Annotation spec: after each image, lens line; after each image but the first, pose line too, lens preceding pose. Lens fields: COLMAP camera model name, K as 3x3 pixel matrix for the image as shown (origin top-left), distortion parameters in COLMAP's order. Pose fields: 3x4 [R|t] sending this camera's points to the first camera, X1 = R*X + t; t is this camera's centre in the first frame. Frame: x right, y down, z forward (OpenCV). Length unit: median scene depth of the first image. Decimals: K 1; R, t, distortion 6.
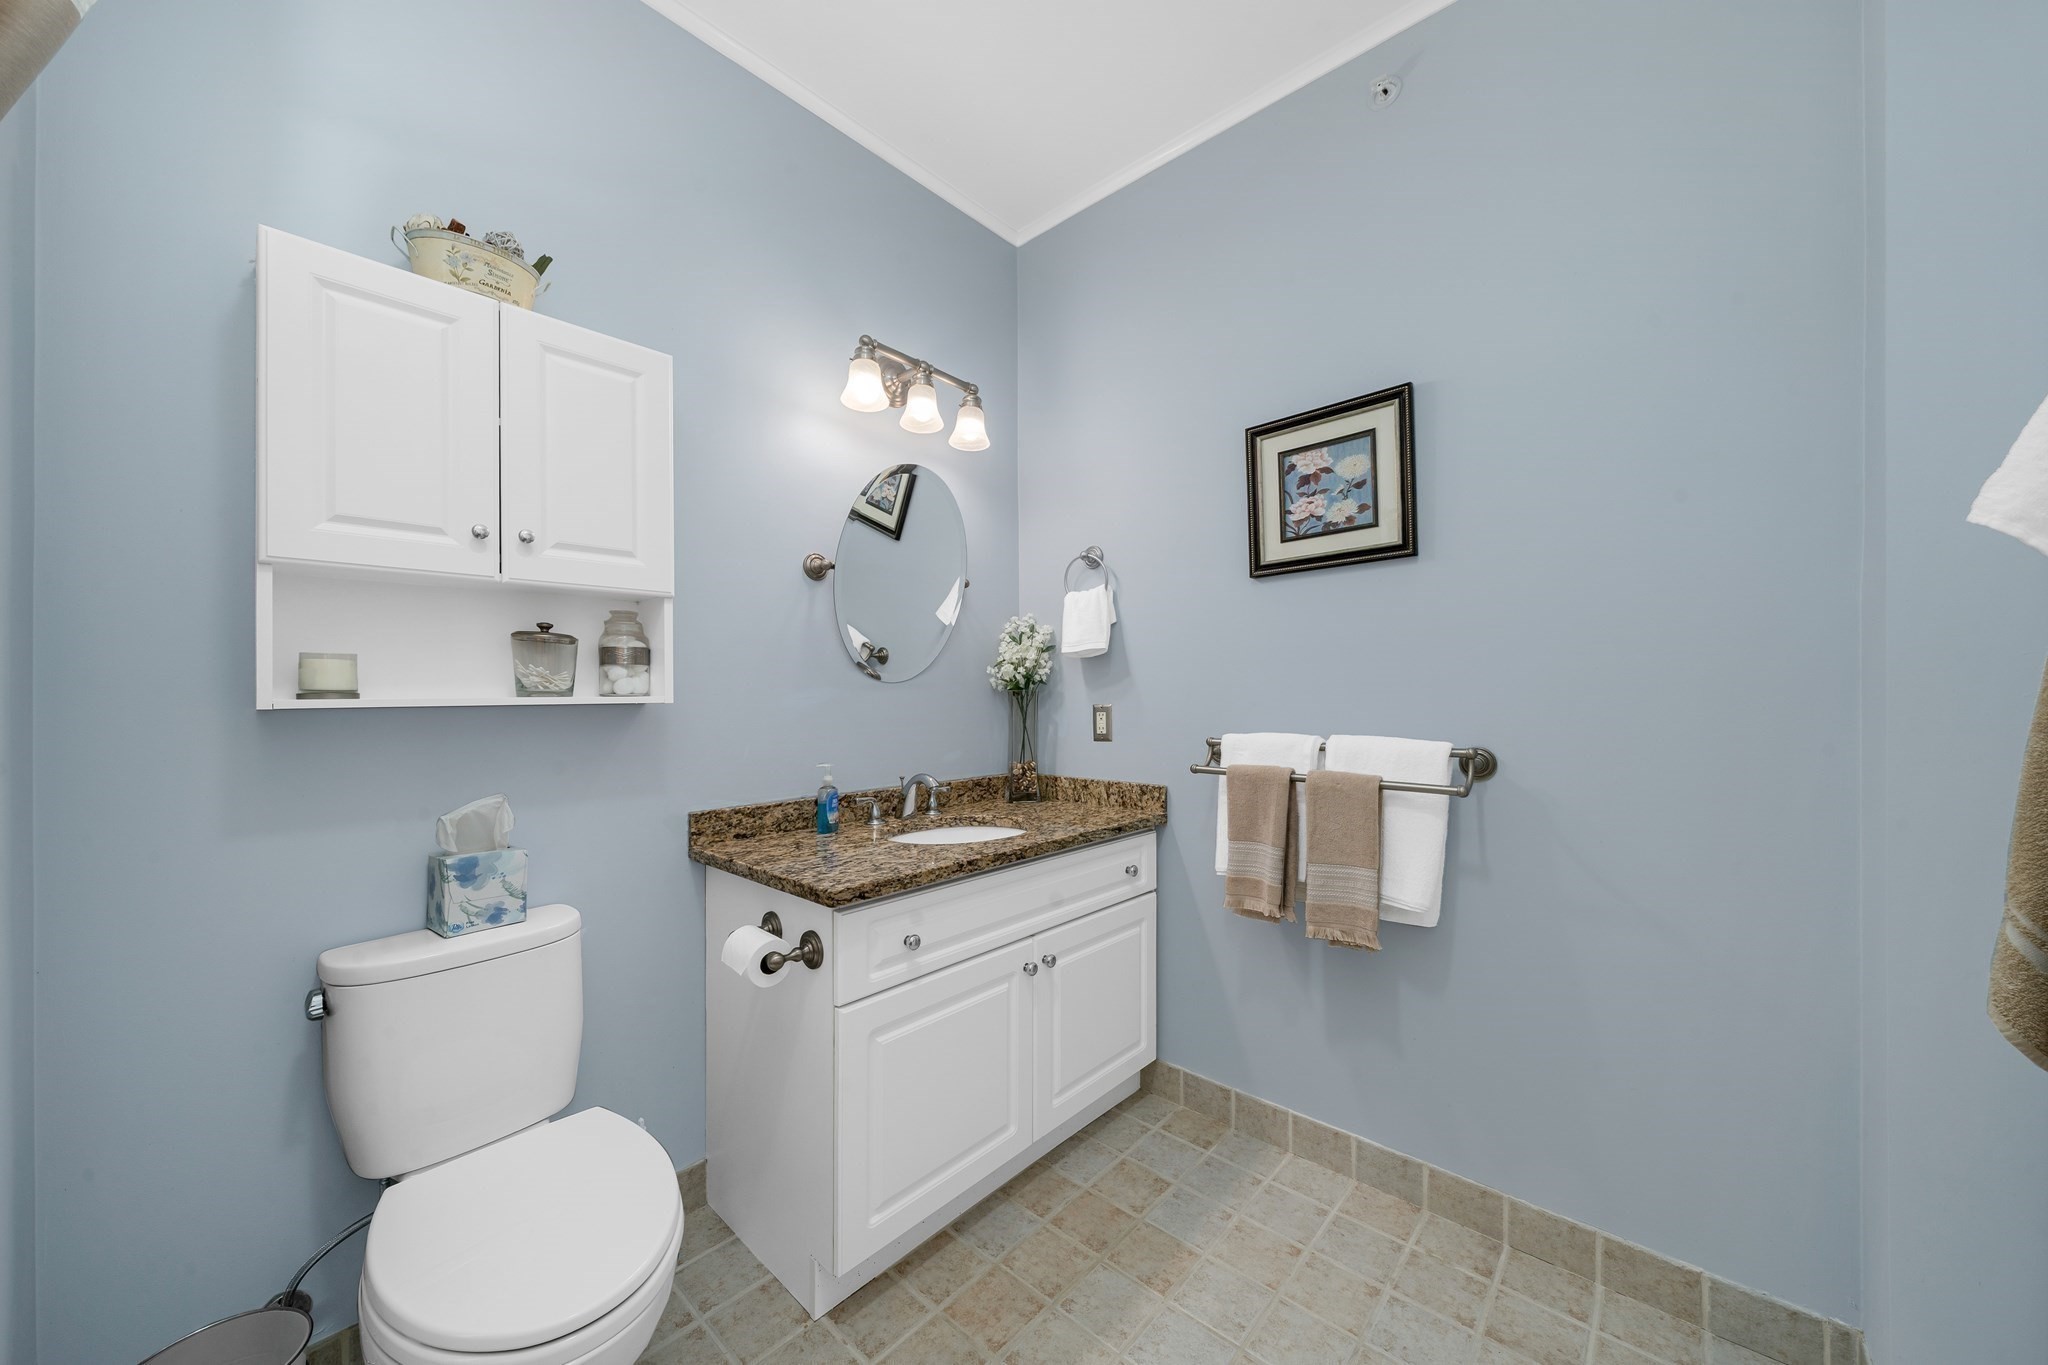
lens RADIAL K [[717.3, 0, 1042.0], [0, 717.3, 688.7], [0, 0, 1]] dist [-0.001947, -0.000063]
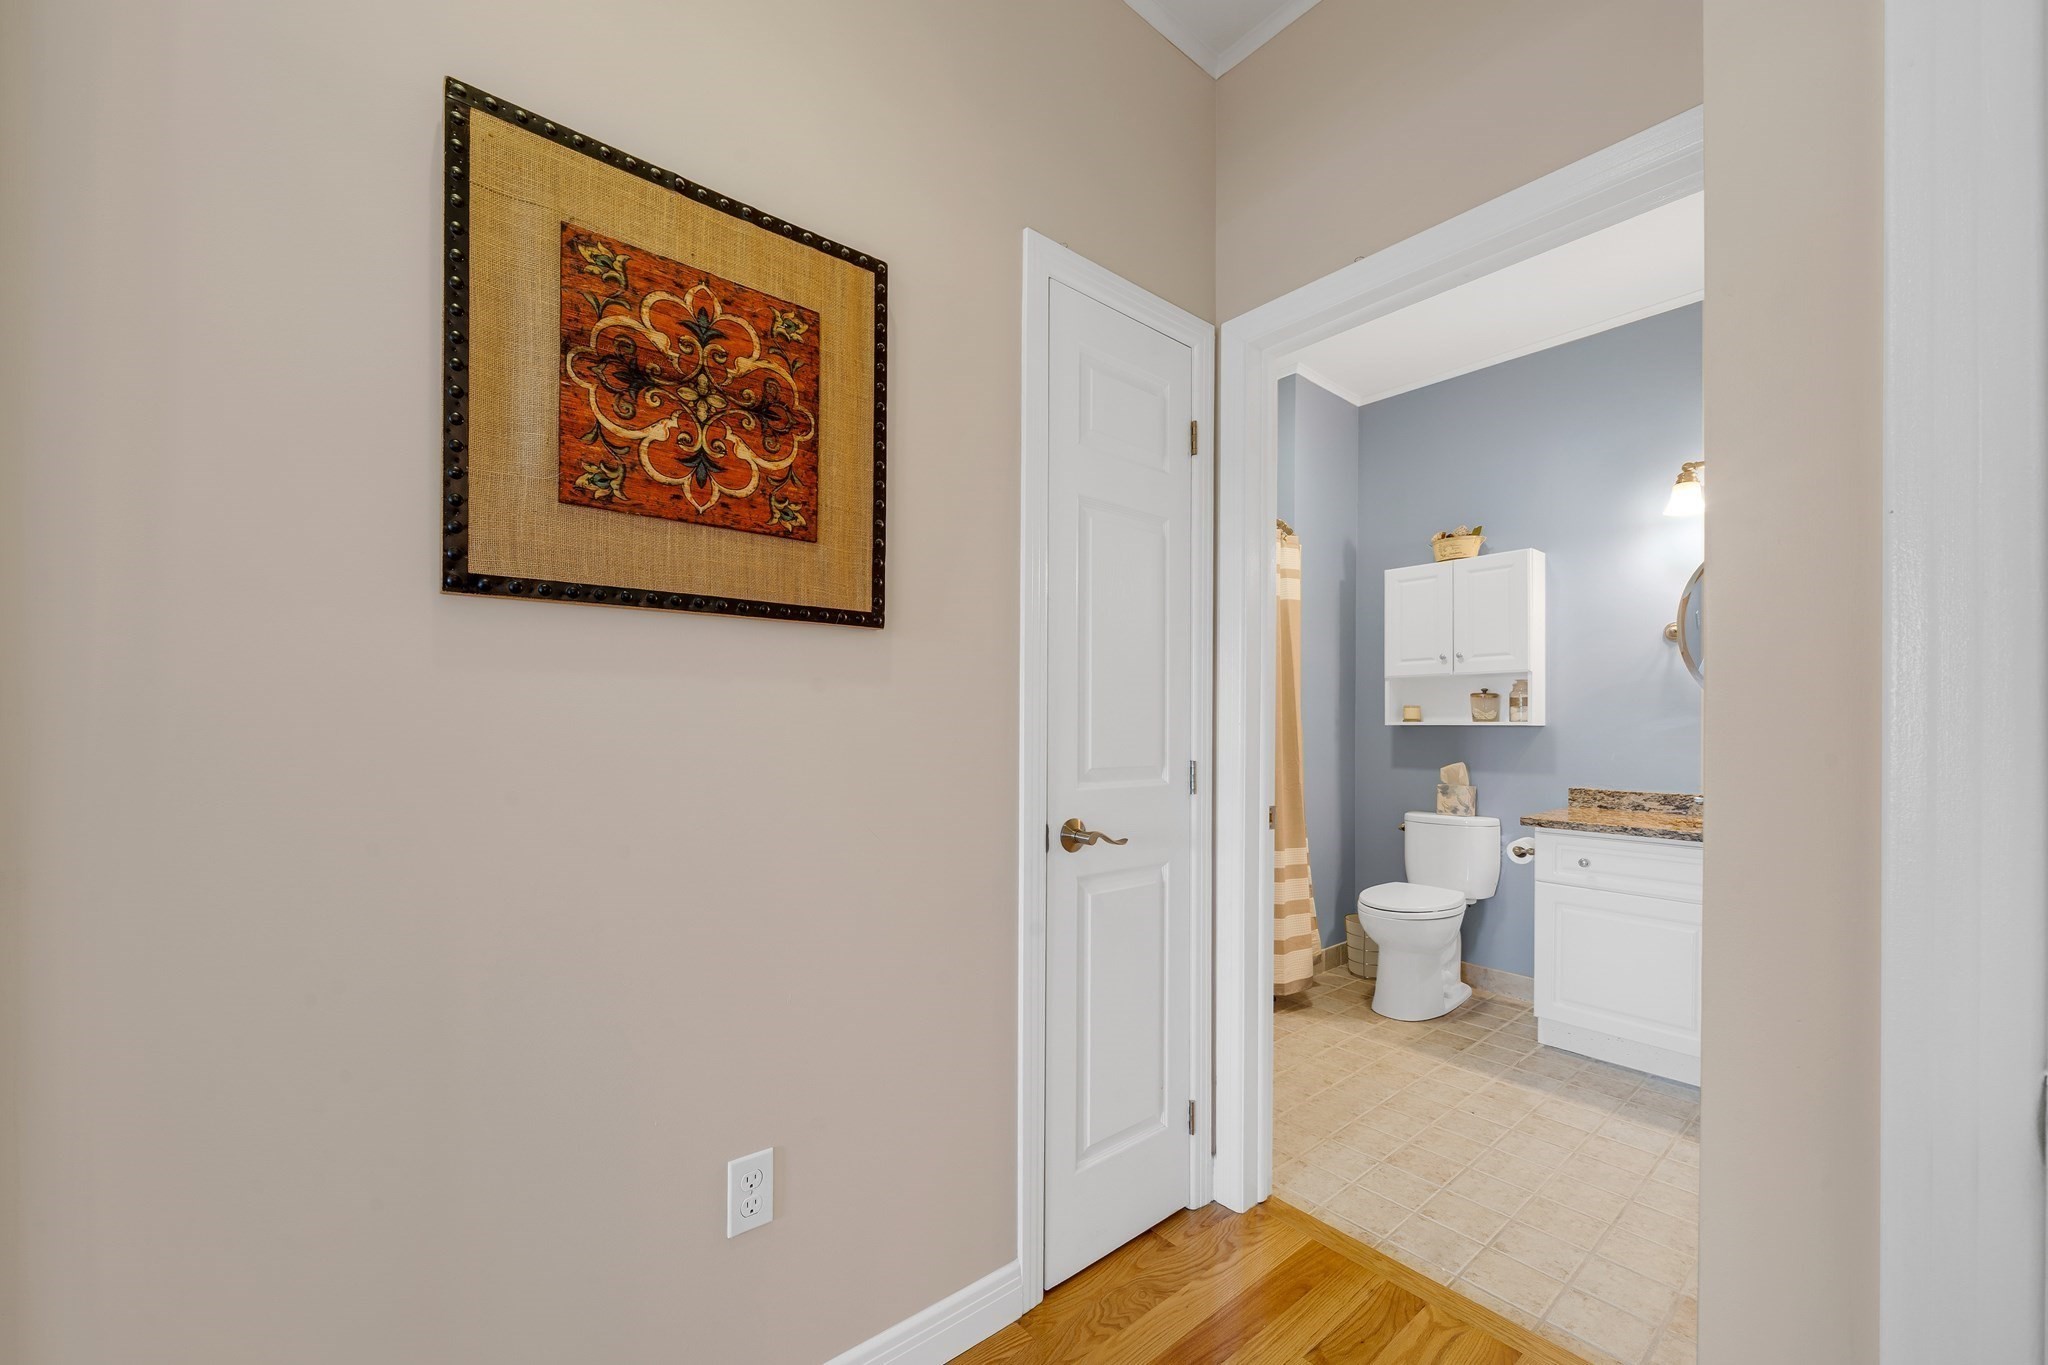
lens RADIAL K [[786.9, 0, 984.9], [0, 786.9, 728.6], [0, 0, 1]] dist [-0.012104, 0.000004]
pose [[-0.166539, 0.014091, -0.985934, 1.866525], [0.006489, 0.999892, 0.013195, -0.009448], [0.986014, -0.004200, -0.166612, -0.120677]]
